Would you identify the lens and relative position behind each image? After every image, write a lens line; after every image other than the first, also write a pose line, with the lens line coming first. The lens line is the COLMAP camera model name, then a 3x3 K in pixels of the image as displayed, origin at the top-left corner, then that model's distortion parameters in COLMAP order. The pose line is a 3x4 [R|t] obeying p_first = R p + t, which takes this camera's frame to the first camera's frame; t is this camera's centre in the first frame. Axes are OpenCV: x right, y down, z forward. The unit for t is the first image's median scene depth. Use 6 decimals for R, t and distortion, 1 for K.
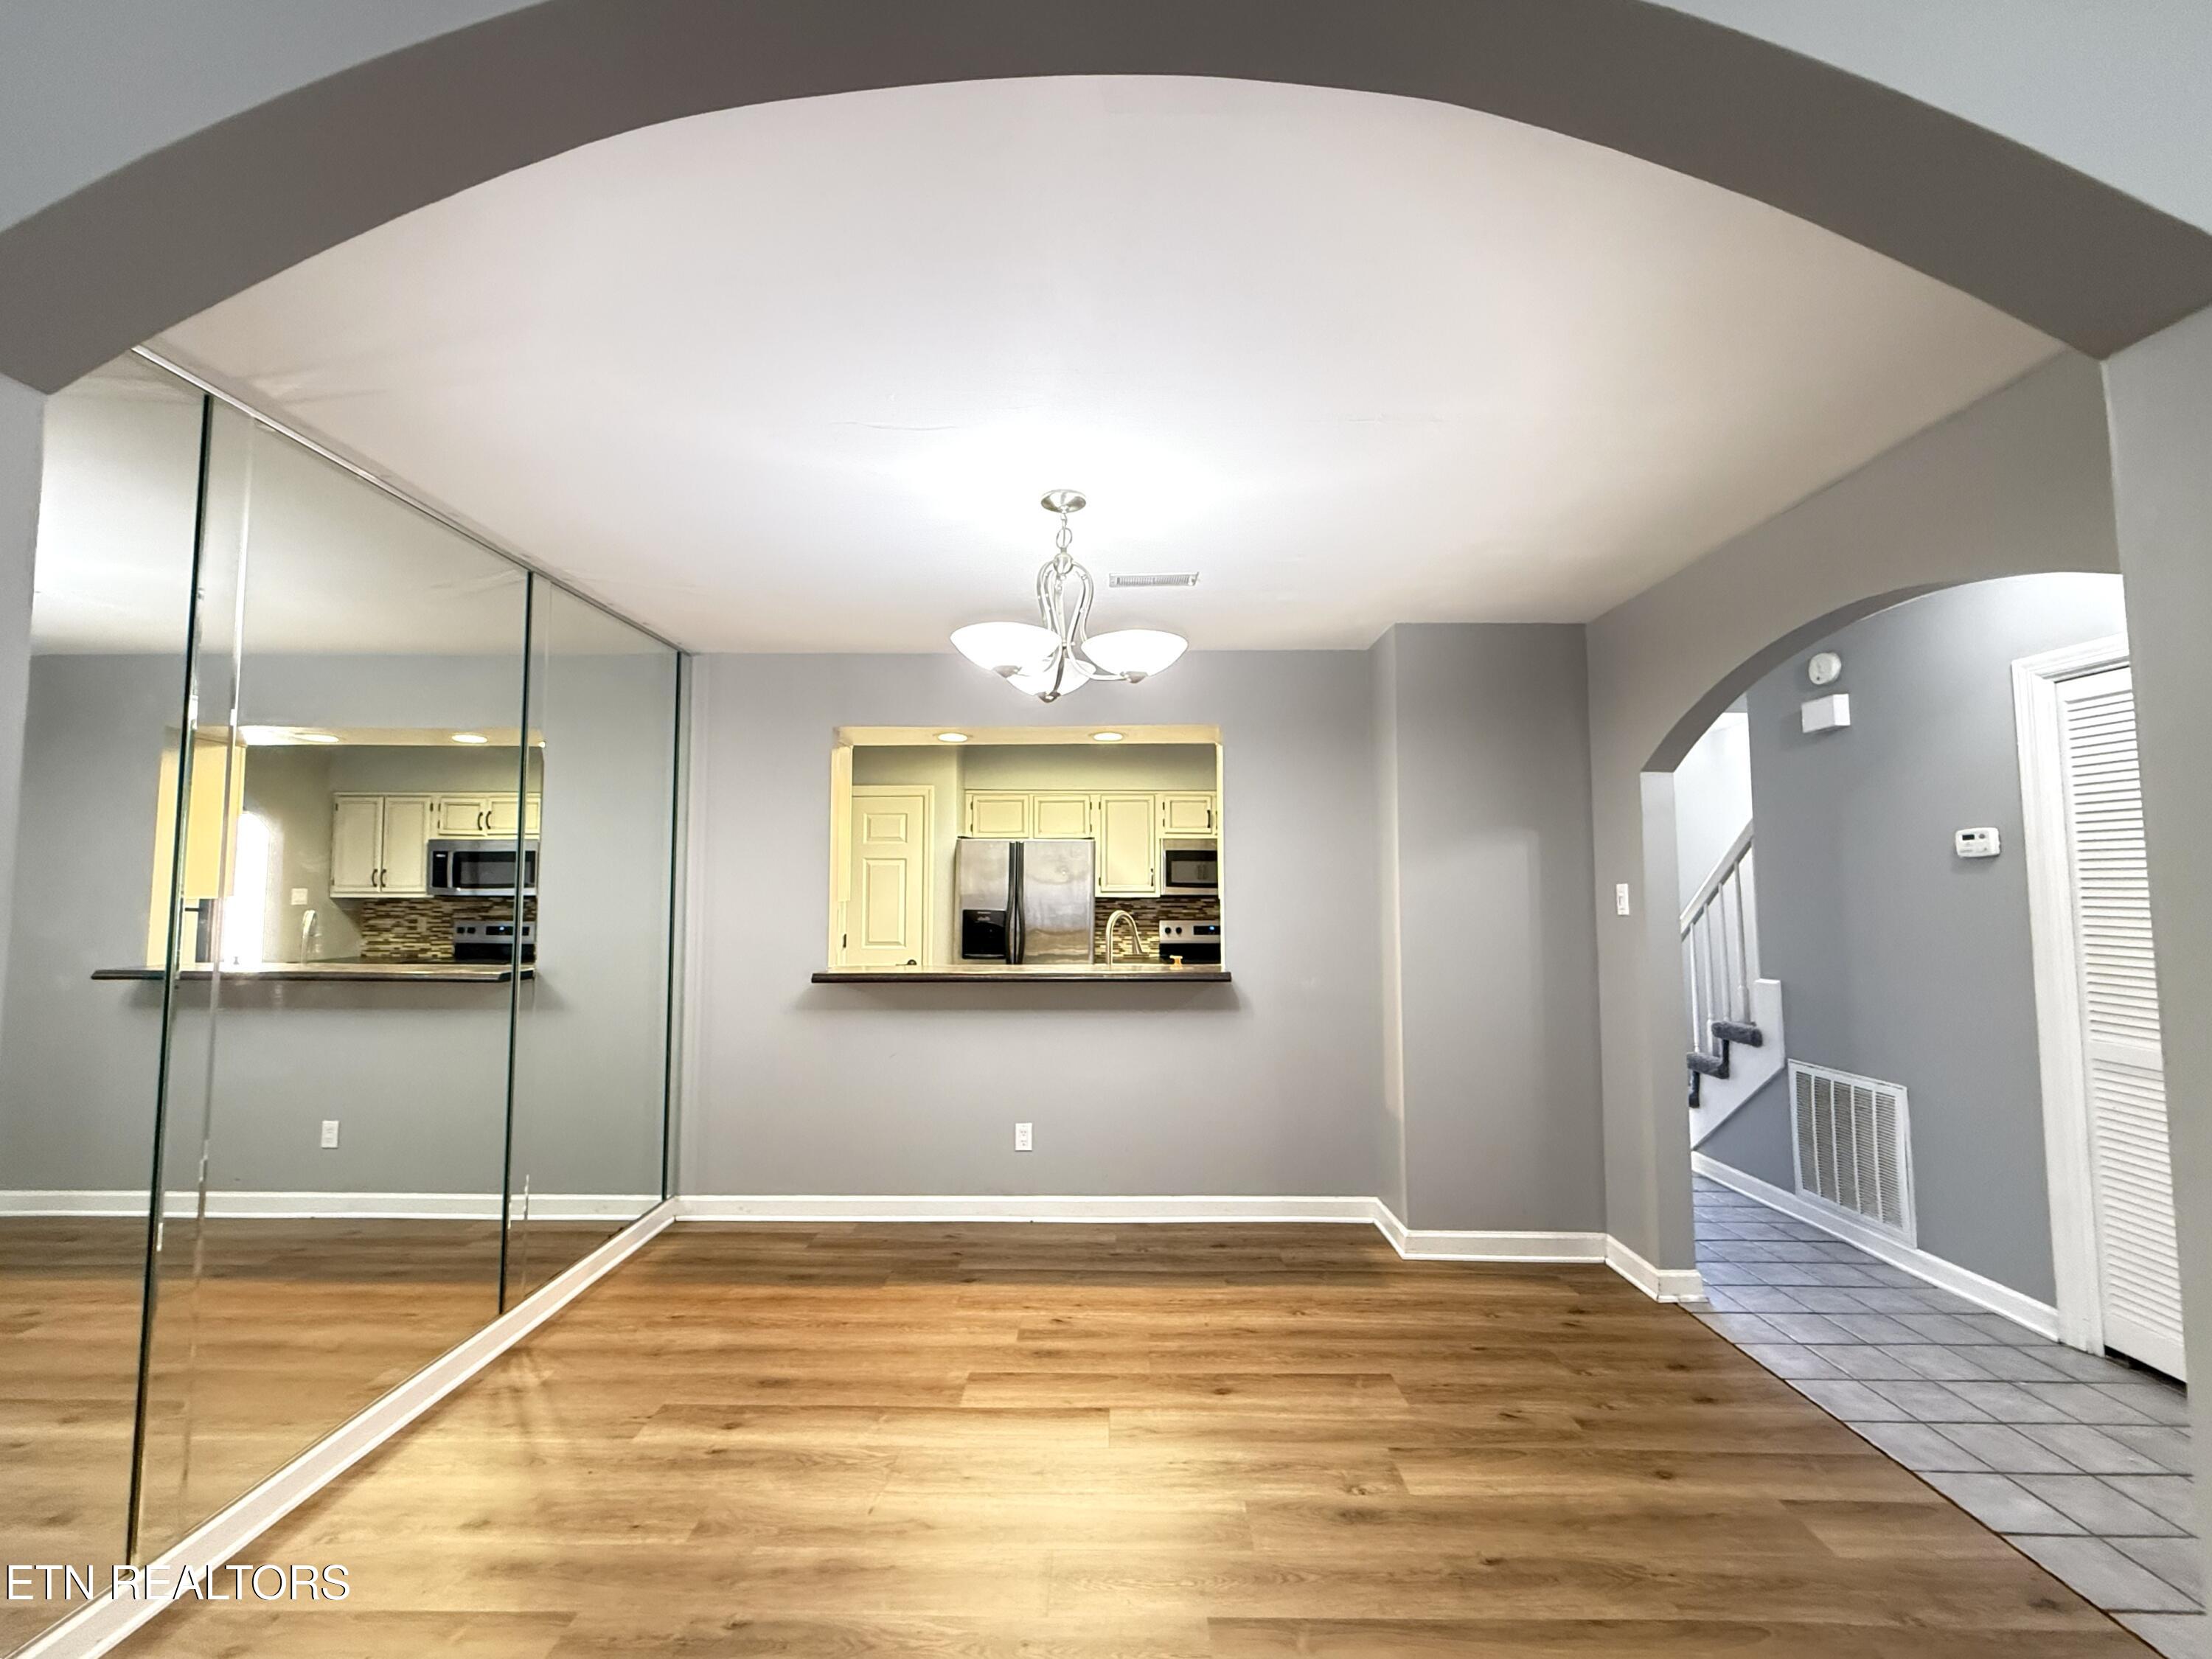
lens RADIAL K [[895.8, 0, 1097.9], [0, 895.8, 832.5], [0, 0, 1]] dist [-0.000323, -0.000141]
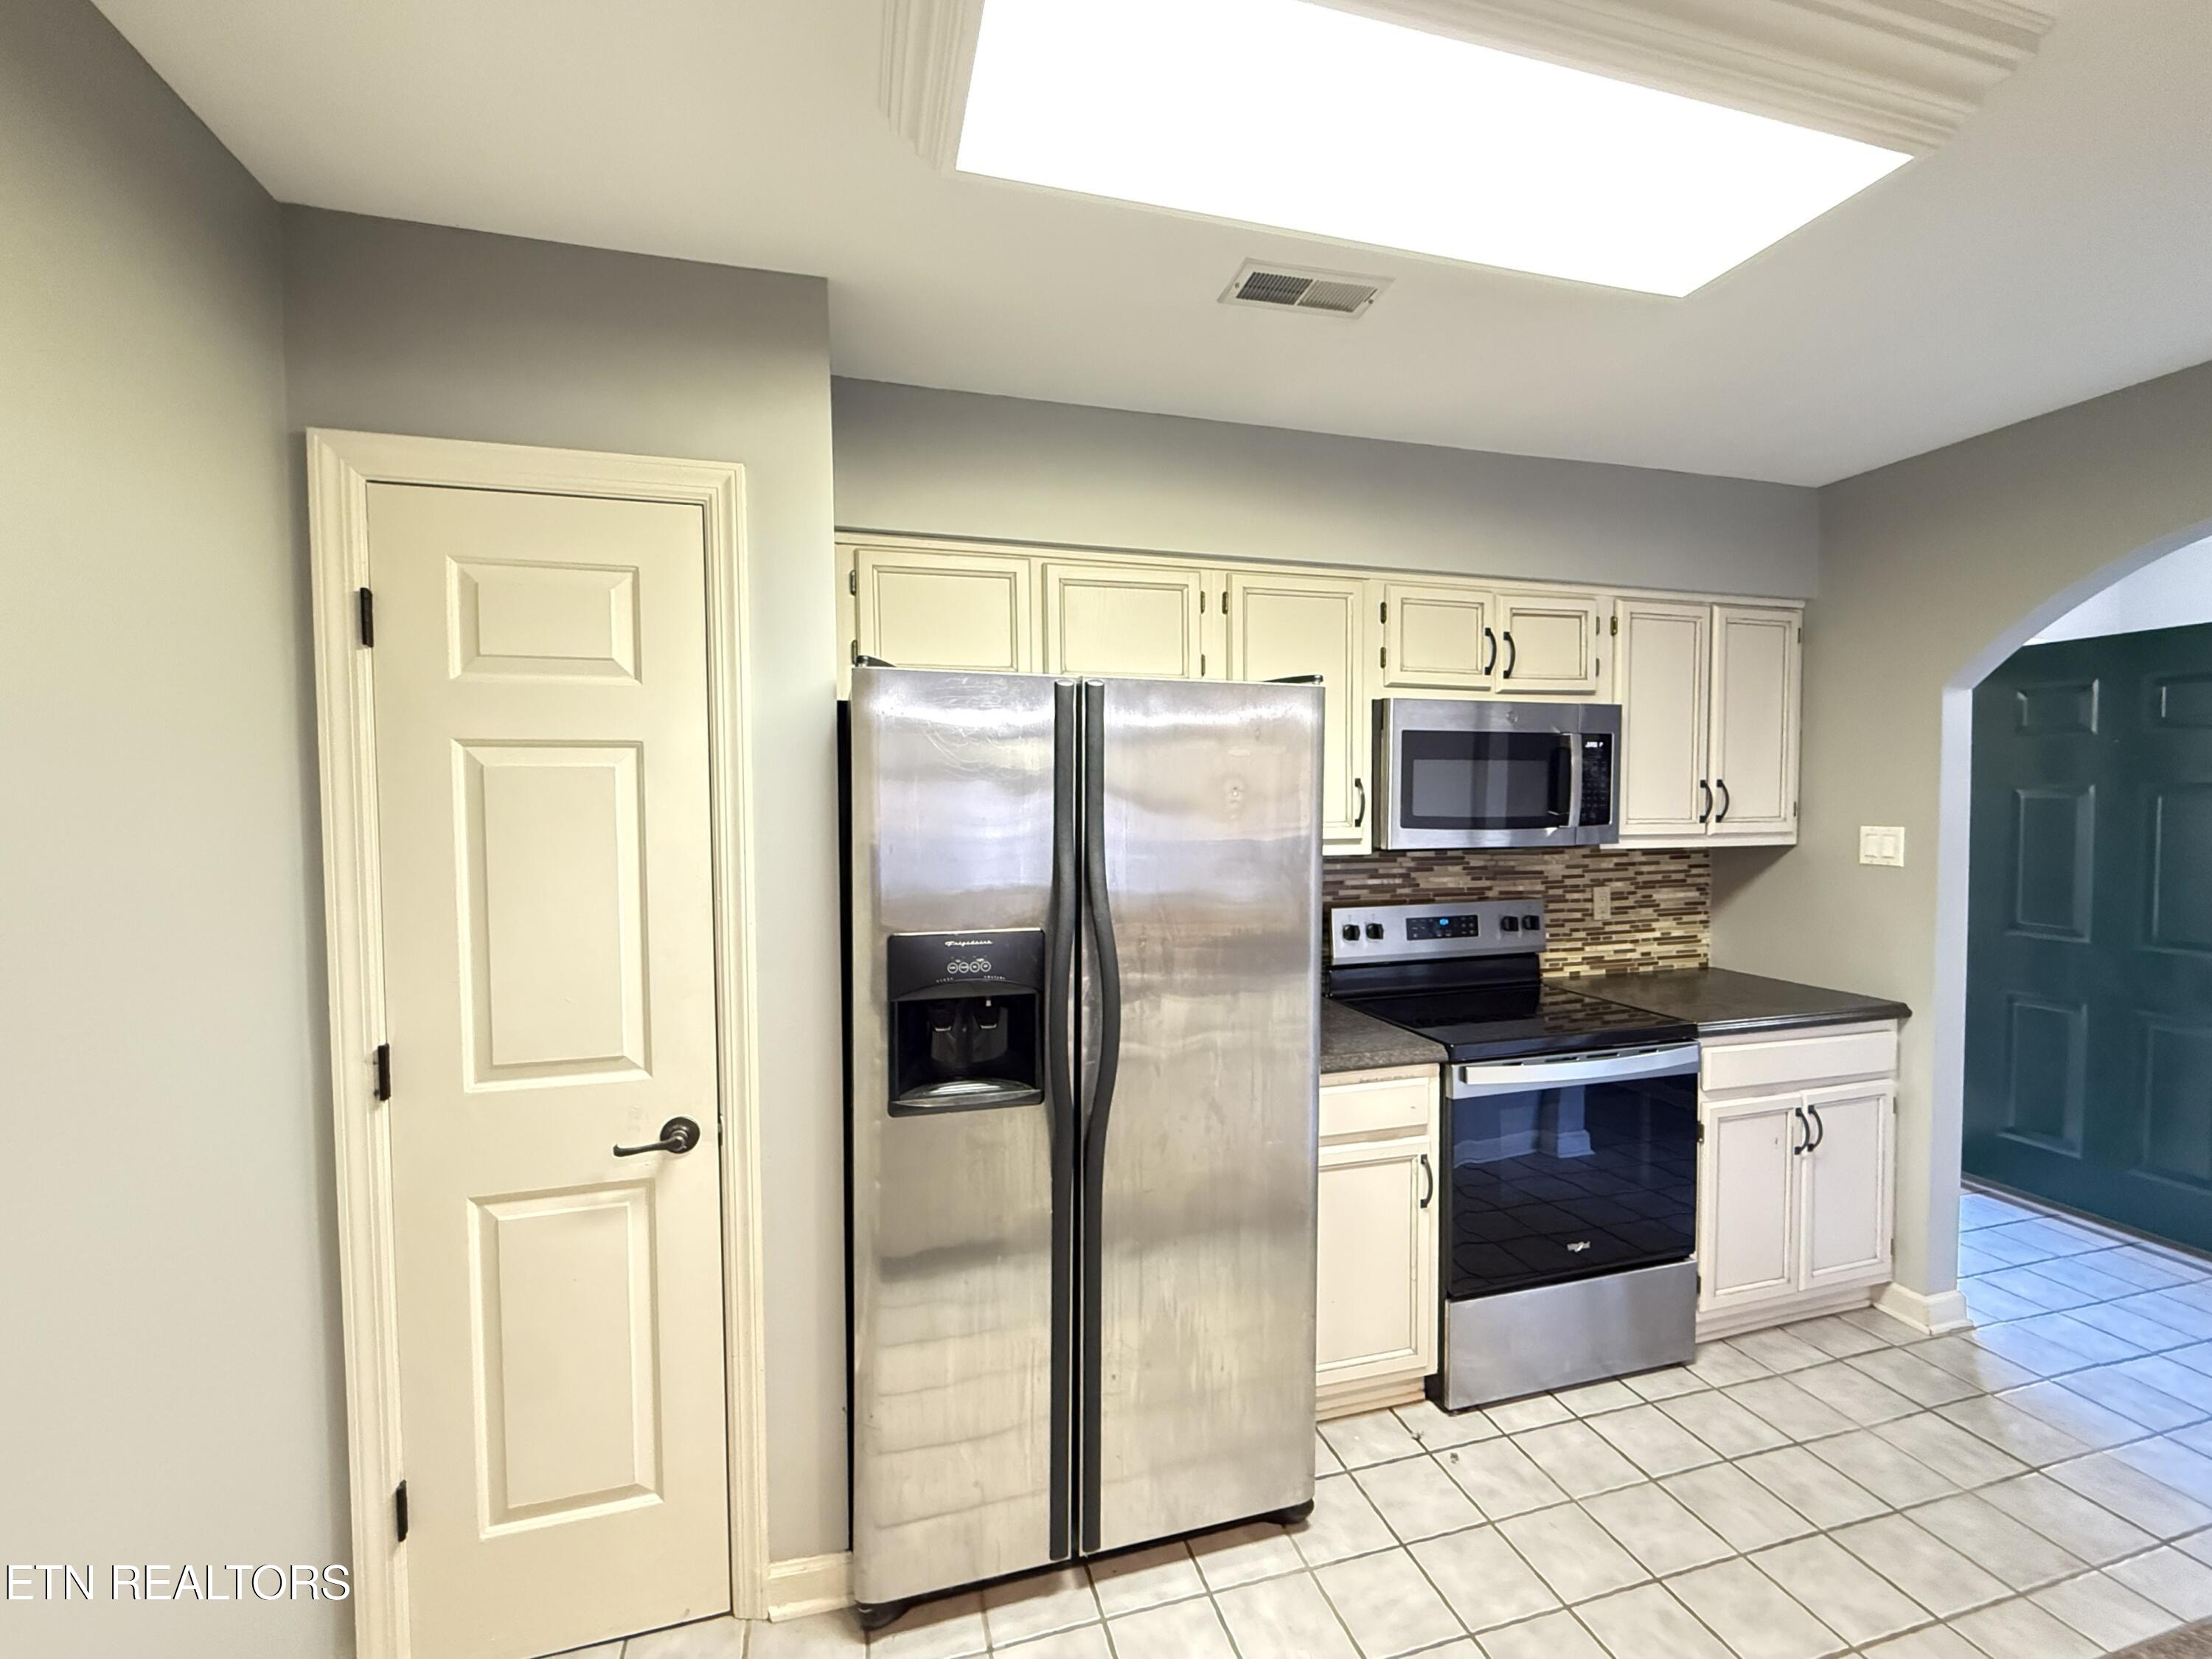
lens RADIAL K [[895.8, 0, 1097.9], [0, 895.8, 832.5], [0, 0, 1]] dist [-0.000323, -0.000141]
pose [[0.960617, -0.017267, 0.277339, -0.150487], [-0.011148, 0.994869, 0.100552, 0.025791], [-0.277652, -0.099684, 0.955496, 0.676039]]
